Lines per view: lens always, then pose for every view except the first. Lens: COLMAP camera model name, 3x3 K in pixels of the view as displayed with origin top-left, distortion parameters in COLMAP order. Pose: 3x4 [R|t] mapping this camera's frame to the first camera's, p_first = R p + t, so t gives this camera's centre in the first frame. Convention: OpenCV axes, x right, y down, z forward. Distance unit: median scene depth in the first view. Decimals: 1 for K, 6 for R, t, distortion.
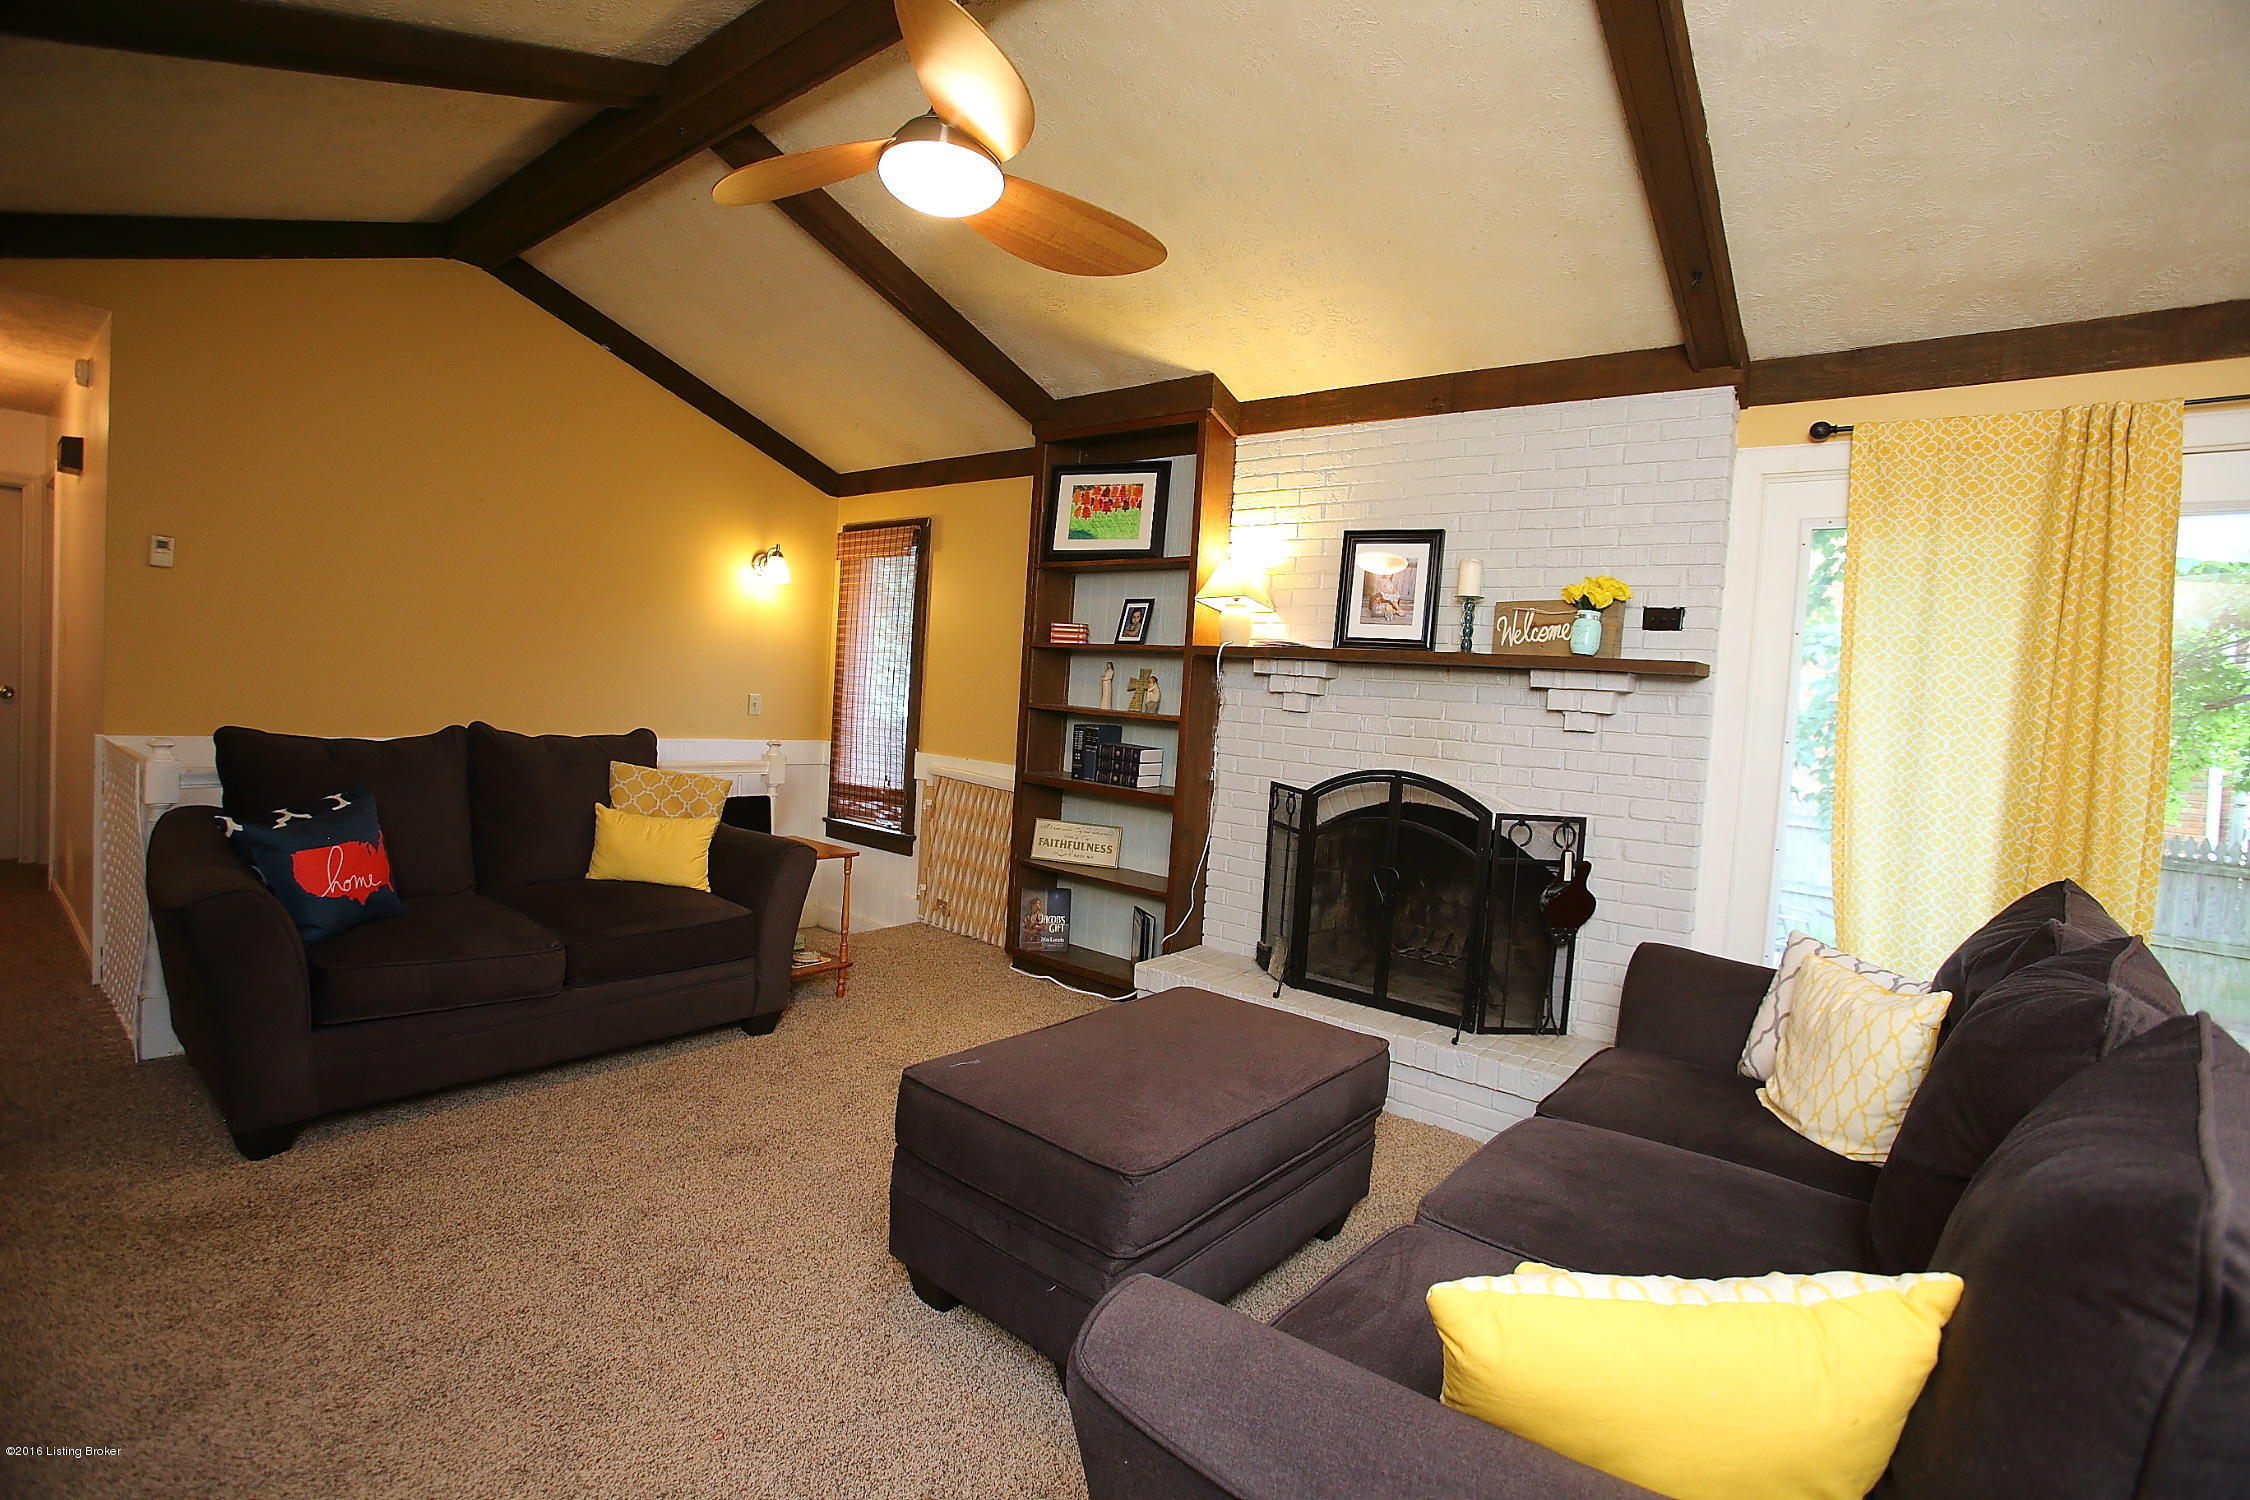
lens RADIAL K [[1033.5, 0, 1125.0], [0, 1033.5, 750.0], [0, 0, 1]] dist [-0.070311, 0.032561]
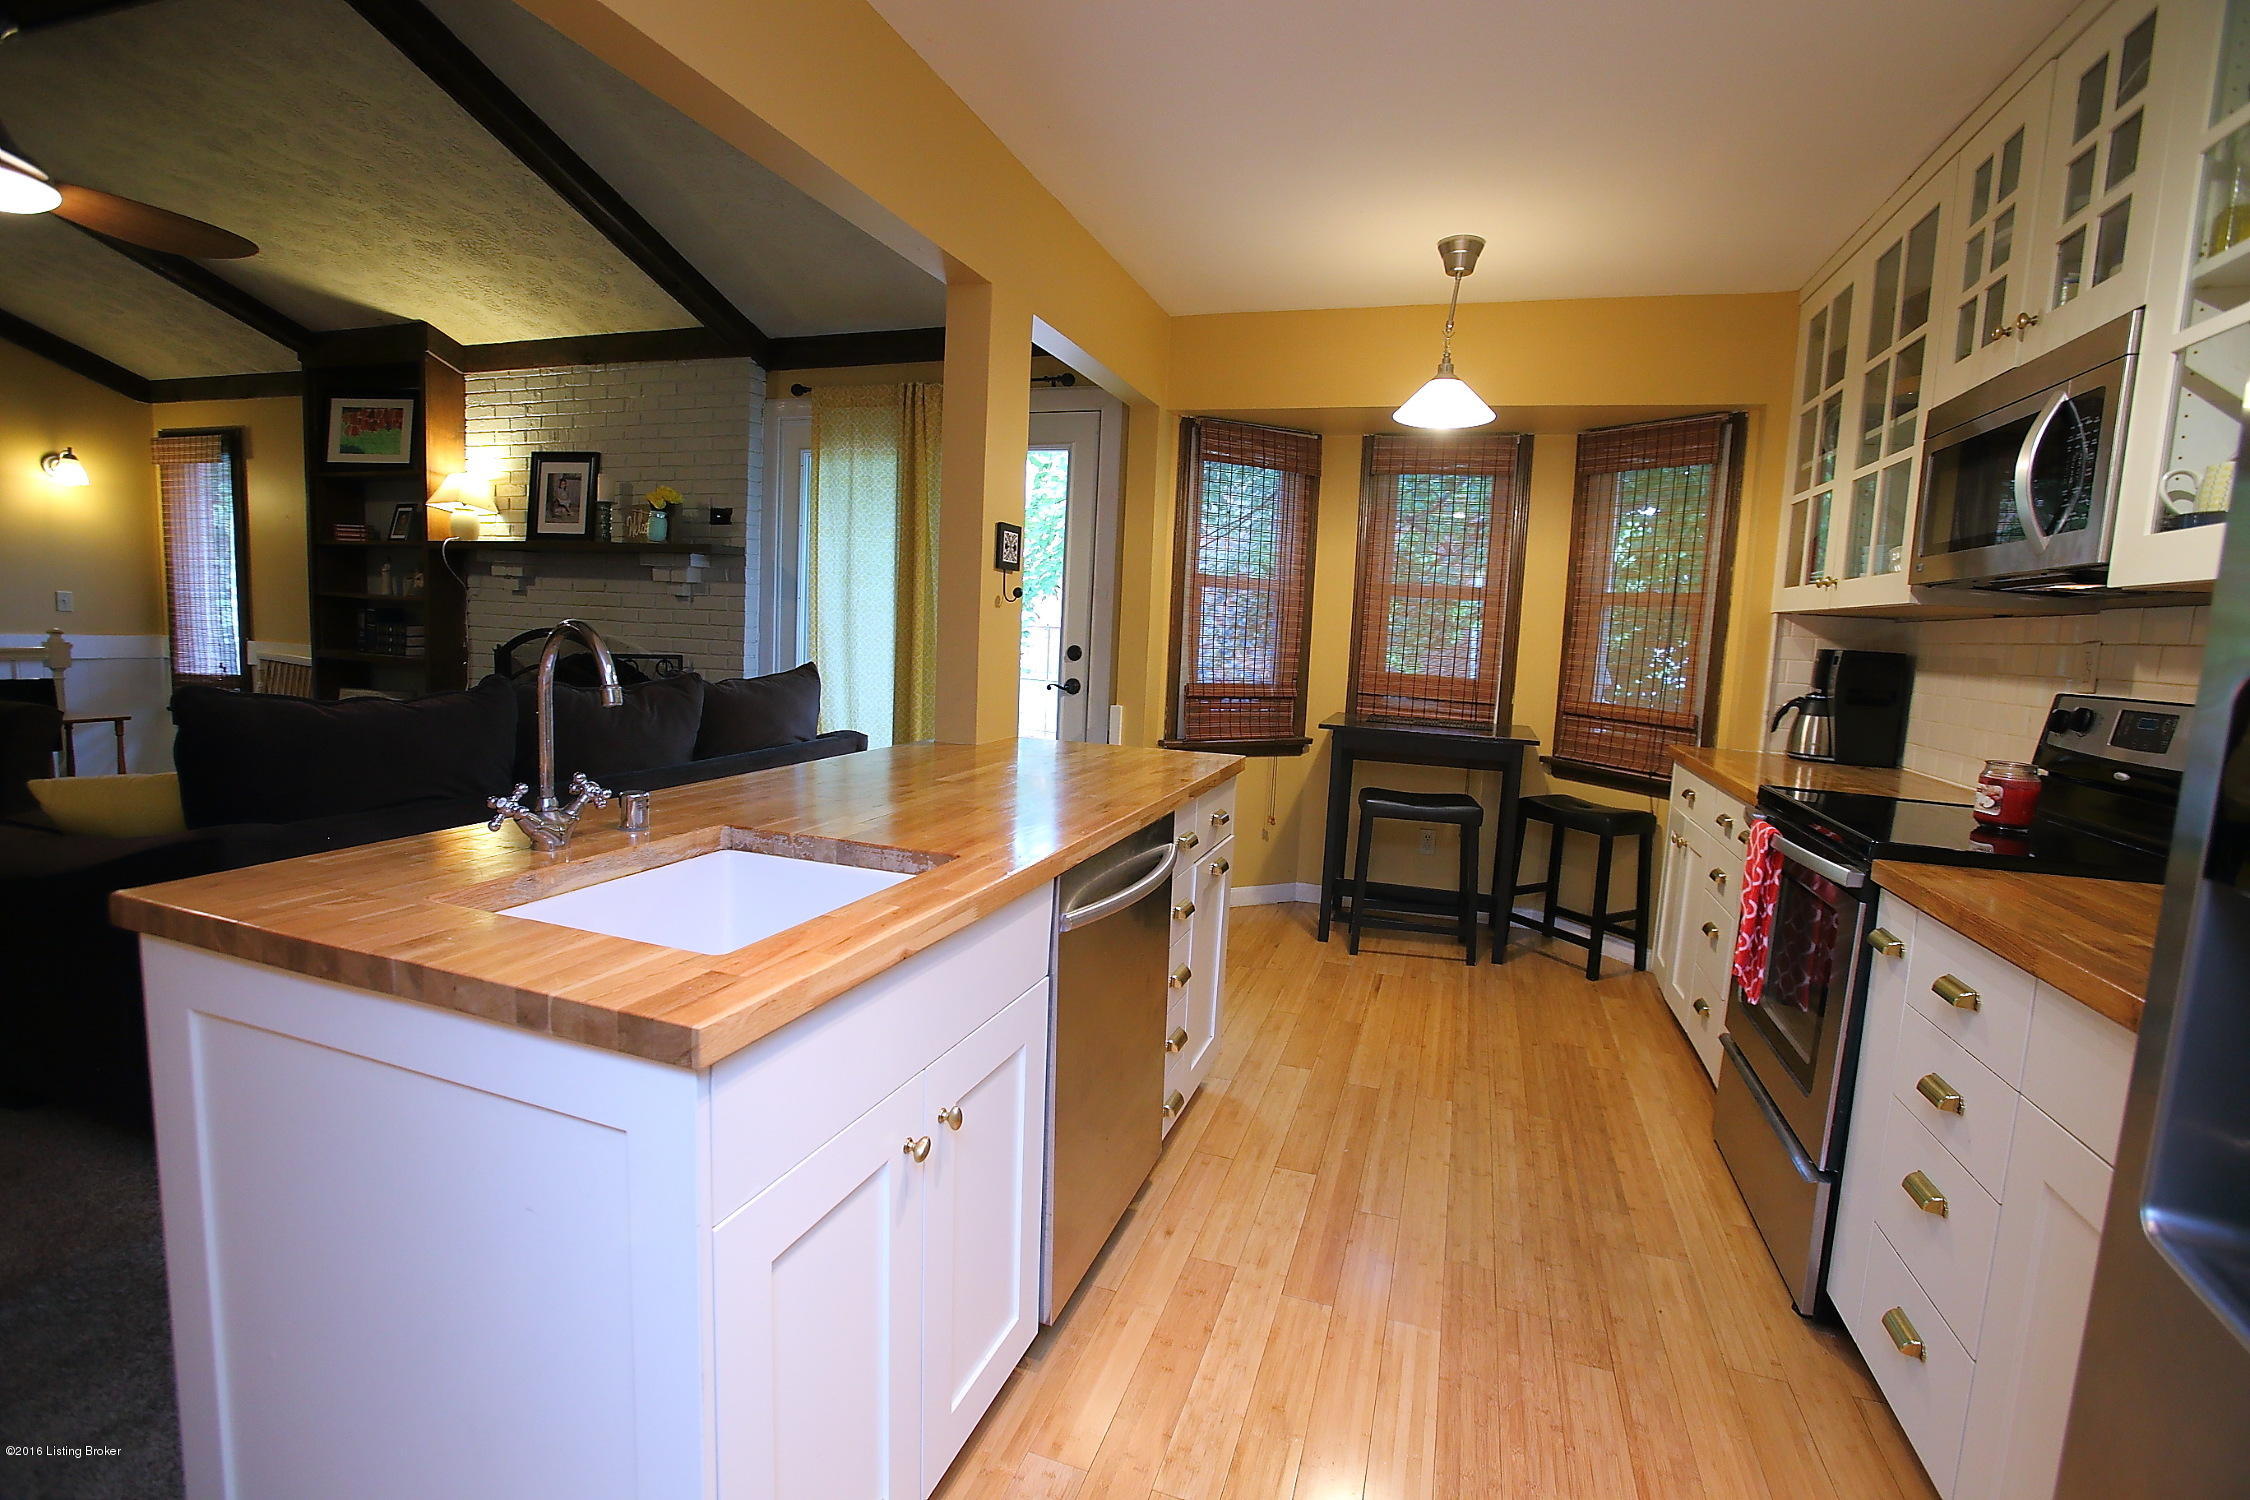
lens RADIAL K [[1033.5, 0, 1125.0], [0, 1033.5, 750.0], [0, 0, 1]] dist [-0.070311, 0.032561]
pose [[0.942890, -0.064387, 0.326823, 0.403896], [0.034941, 0.994846, 0.095191, 0.060418], [-0.331267, -0.078335, 0.940280, -0.423109]]
